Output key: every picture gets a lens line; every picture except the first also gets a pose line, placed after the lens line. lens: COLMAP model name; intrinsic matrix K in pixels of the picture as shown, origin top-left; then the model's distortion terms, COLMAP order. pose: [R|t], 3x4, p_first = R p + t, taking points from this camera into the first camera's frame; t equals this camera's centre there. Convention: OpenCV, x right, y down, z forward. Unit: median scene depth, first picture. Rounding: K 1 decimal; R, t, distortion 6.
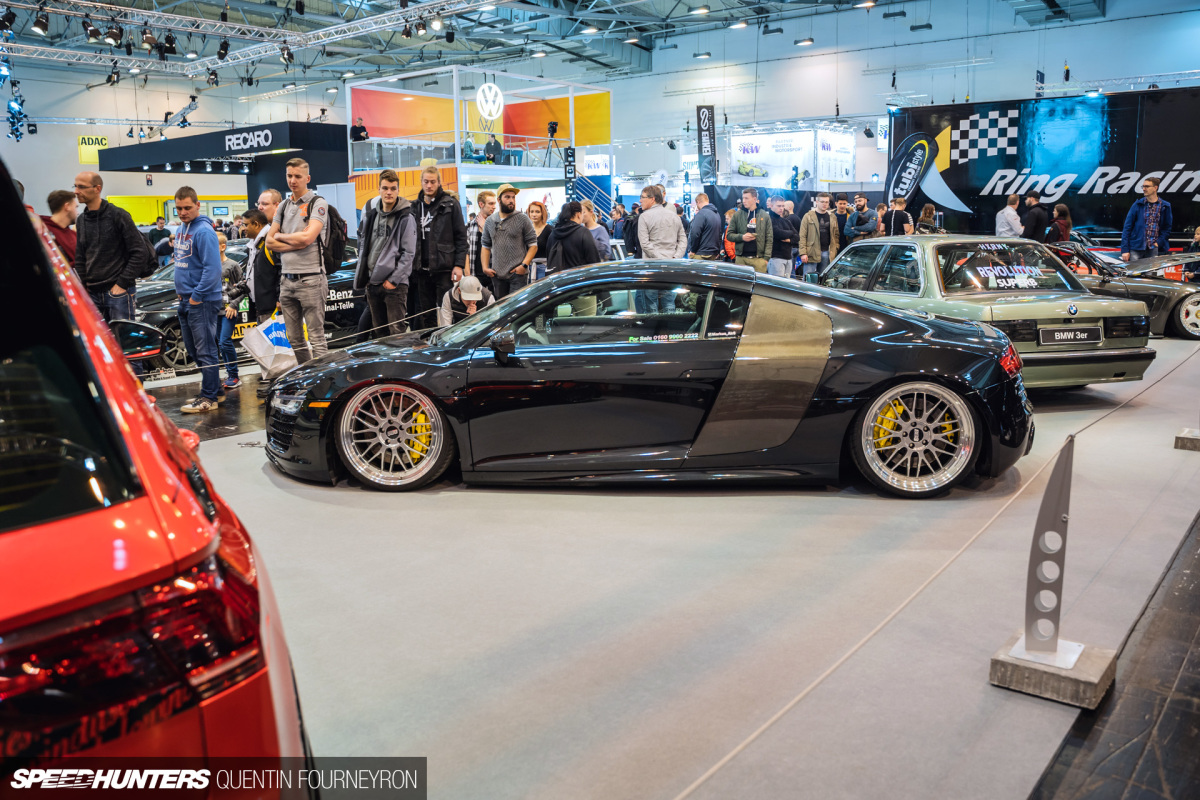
lens RADIAL K [[990.6, 0, 592.0], [0, 990.6, 363.9], [0, 0, 1]] dist [-0.086800, 0.040828]
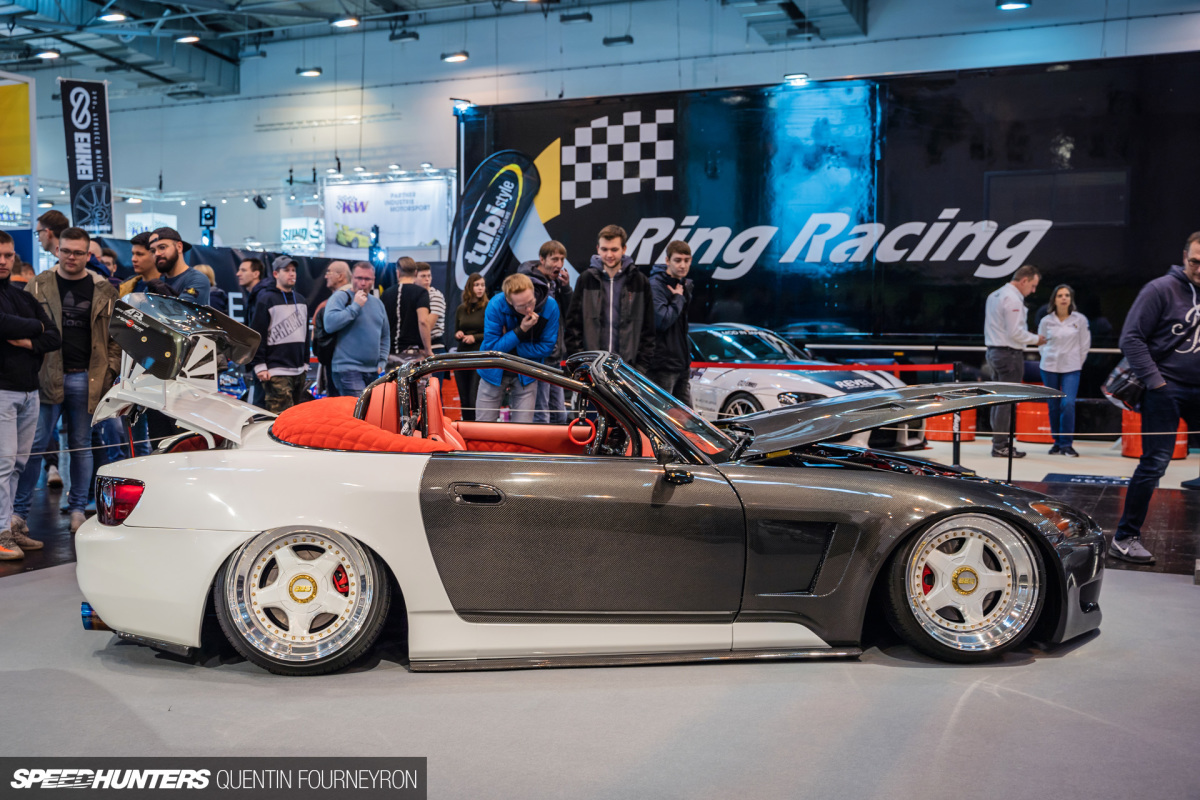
lens RADIAL K [[1239.8, 0, 600.1], [0, 1239.8, 402.5], [0, 0, 1]] dist [-0.001811, 0.000000]
pose [[0.970557, -0.003466, 0.240847, 0.219791], [0.022574, 0.996805, -0.076623, -0.042703], [-0.239812, 0.079803, 0.967534, 0.331881]]
